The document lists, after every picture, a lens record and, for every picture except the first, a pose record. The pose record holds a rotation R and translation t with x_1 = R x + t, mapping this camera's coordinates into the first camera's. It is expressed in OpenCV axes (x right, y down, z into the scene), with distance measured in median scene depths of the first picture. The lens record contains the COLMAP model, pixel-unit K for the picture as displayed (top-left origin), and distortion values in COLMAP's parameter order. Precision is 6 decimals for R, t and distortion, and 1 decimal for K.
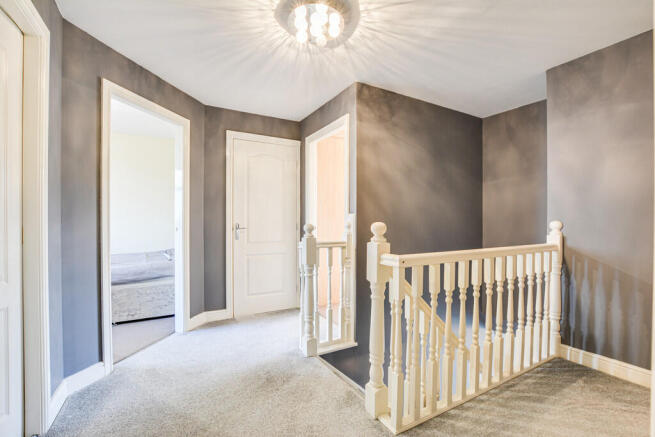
lens RADIAL K [[291.8, 0, 324.9], [0, 291.8, 222.9], [0, 0, 1]] dist [-0.023332, 0.001031]
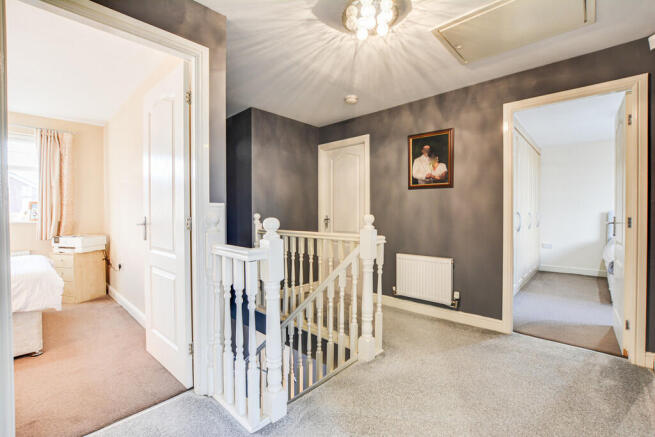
lens RADIAL K [[291.8, 0, 329.5], [0, 291.8, 215.0], [0, 0, 1]] dist [-0.023332, 0.001031]
pose [[-0.316123, -0.007596, 0.948688, -0.824176], [0.008633, 0.999904, 0.010883, -0.015263], [-0.948679, 0.011630, -0.316027, 1.279917]]
